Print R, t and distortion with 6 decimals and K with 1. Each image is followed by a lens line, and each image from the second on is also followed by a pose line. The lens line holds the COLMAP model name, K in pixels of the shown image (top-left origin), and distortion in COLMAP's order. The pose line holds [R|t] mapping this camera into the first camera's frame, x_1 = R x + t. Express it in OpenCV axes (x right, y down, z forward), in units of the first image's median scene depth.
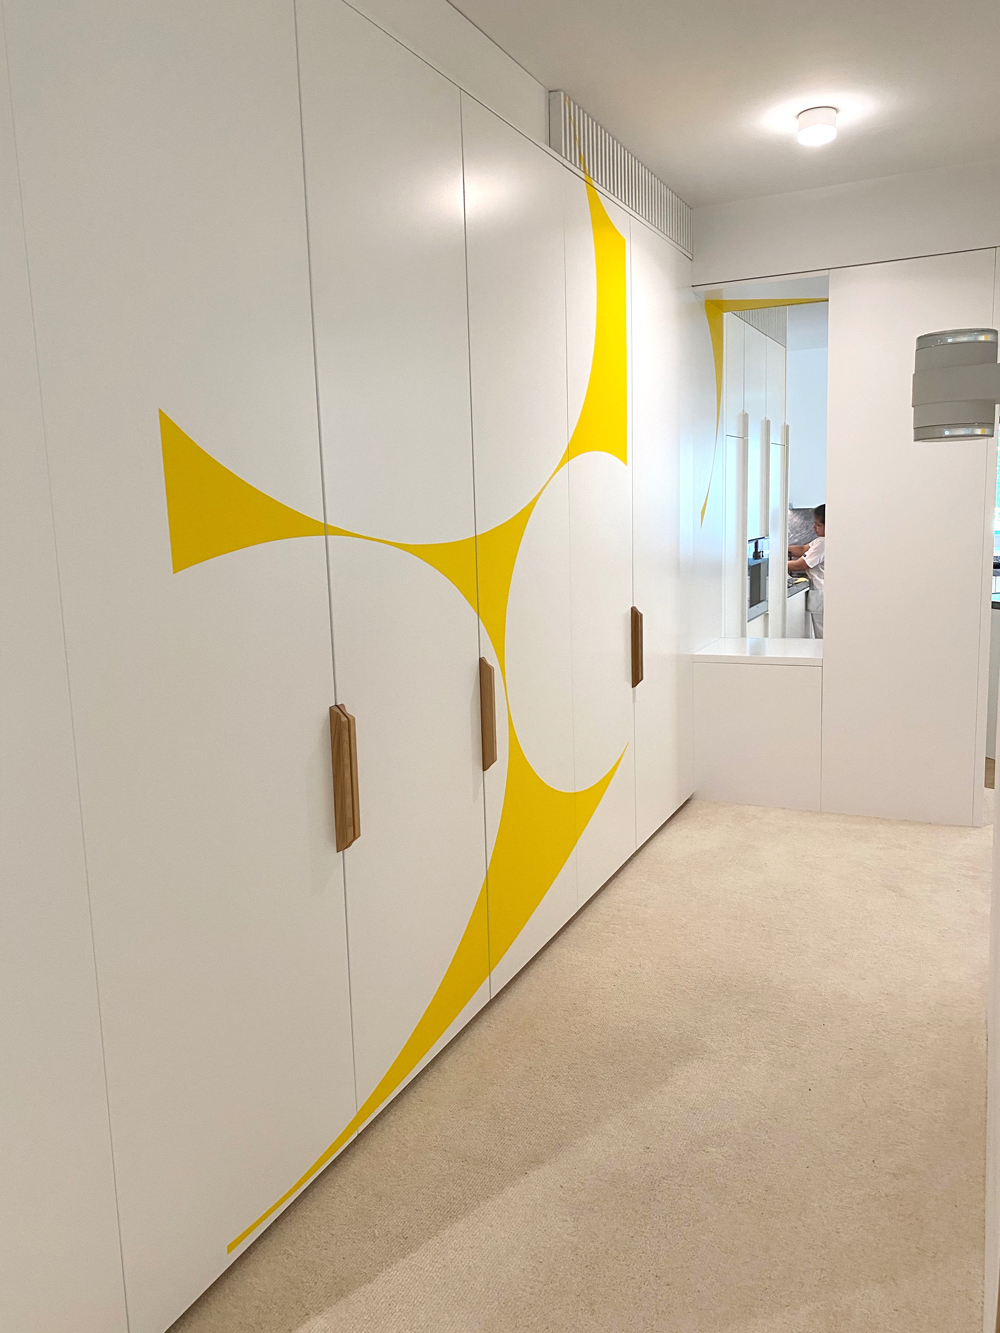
lens RADIAL K [[1049.8, 0, 500.0], [0, 1049.8, 666.5], [0, 0, 1]] dist [0.086594, -0.154014]
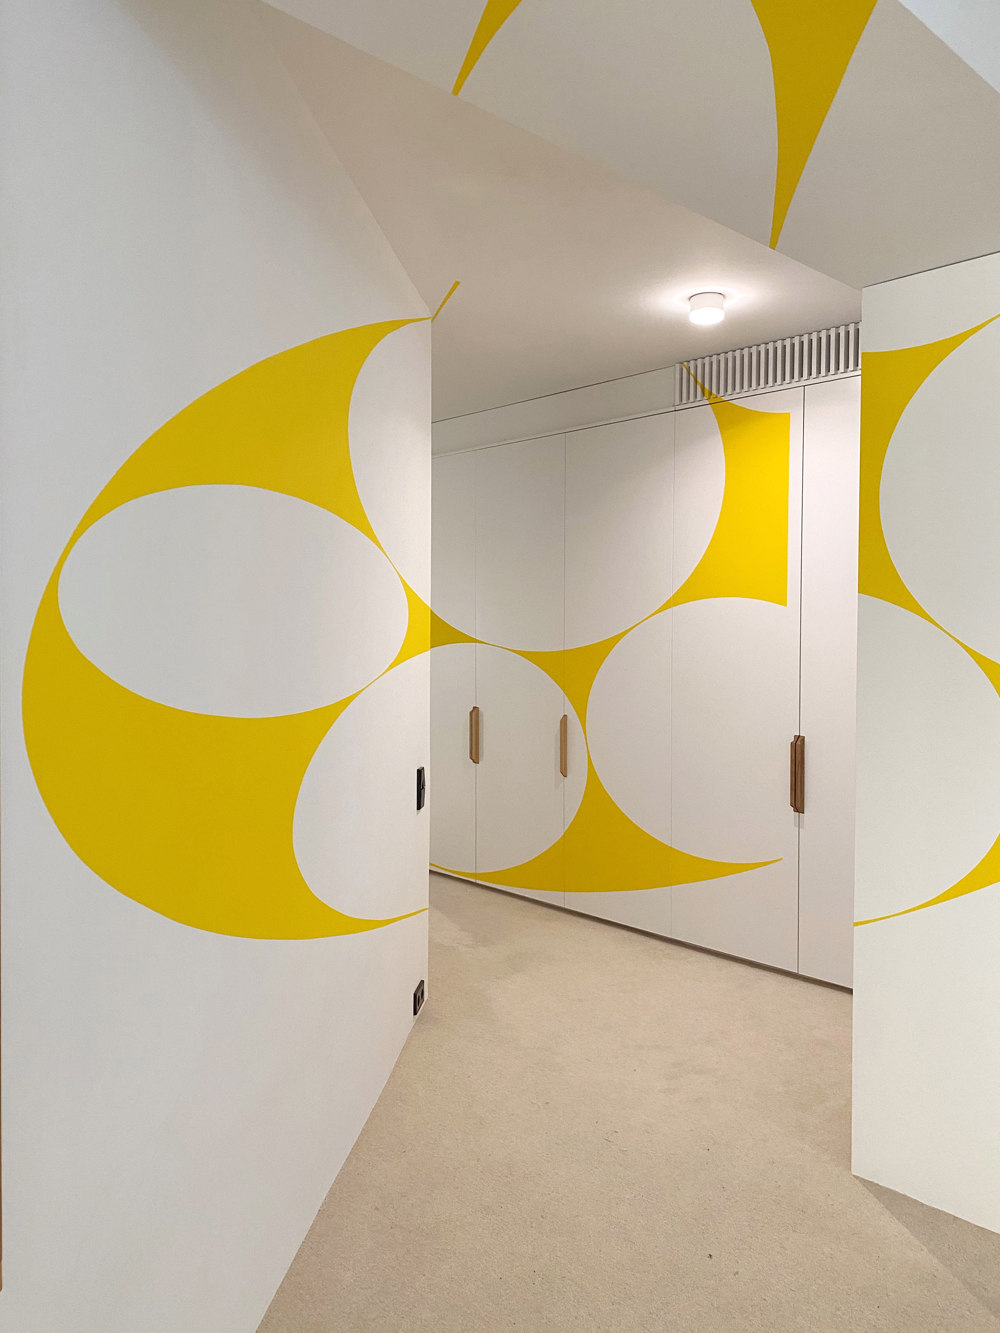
lens RADIAL K [[1049.8, 0, 500.0], [0, 1049.8, 666.5], [0, 0, 1]] dist [0.086594, -0.154014]
pose [[-0.393385, 0.046755, -0.918184, 1.709913], [-0.144759, 0.983099, 0.112081, -0.281249], [0.907906, 0.177006, -0.379968, 1.563735]]
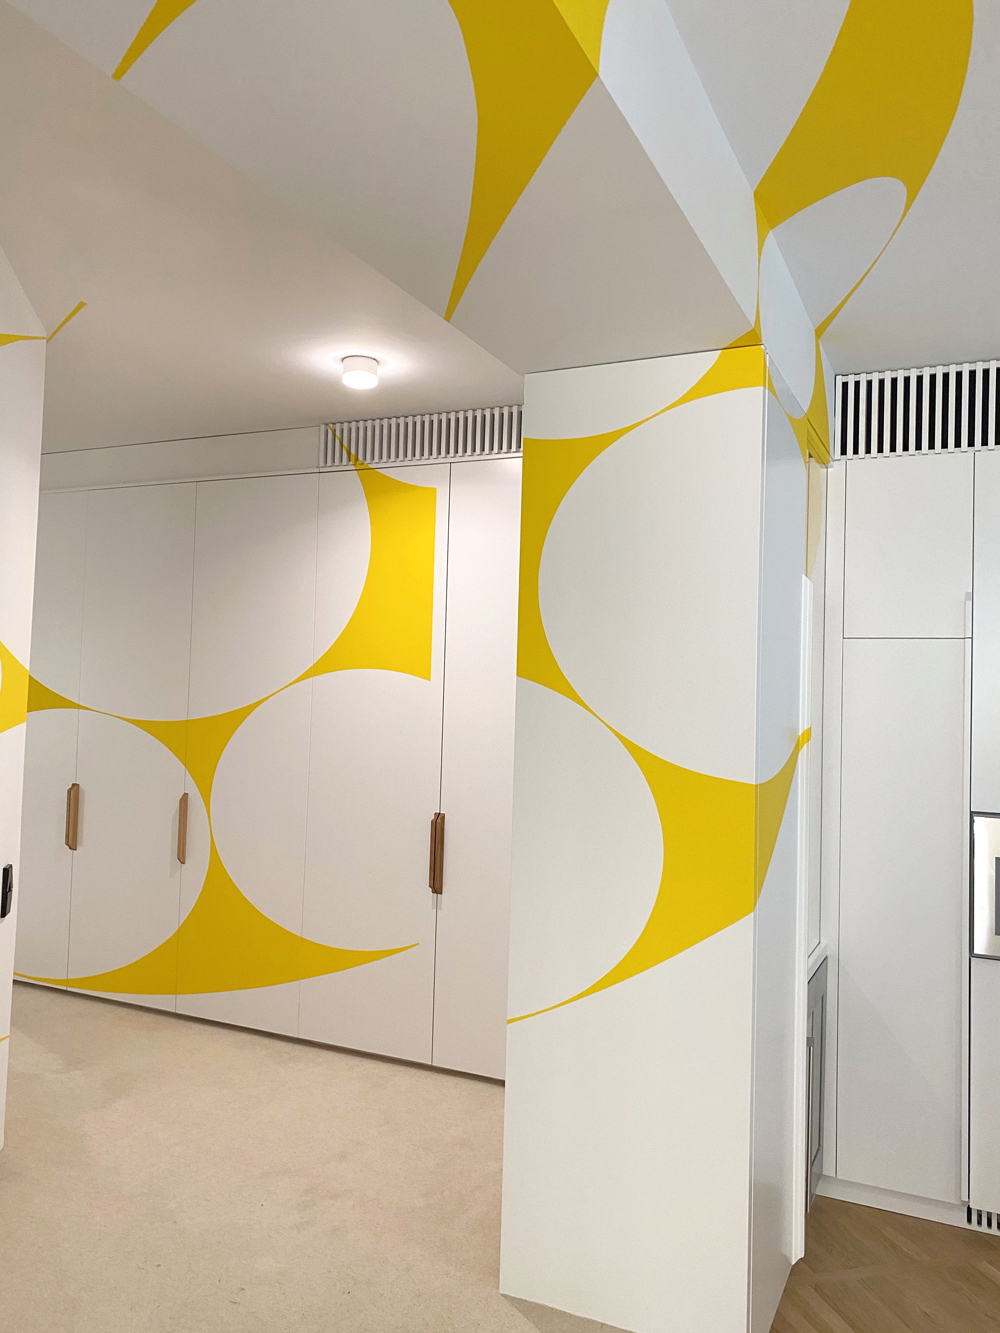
lens RADIAL K [[1076.3, 0, 529.1], [0, 1076.3, 670.9], [0, 0, 1]] dist [0.063923, -0.082300]
pose [[-0.028810, -0.015766, -0.999461, 1.665101], [-0.191351, 0.981471, -0.009967, -0.282467], [0.981099, 0.190960, -0.031293, 1.528251]]
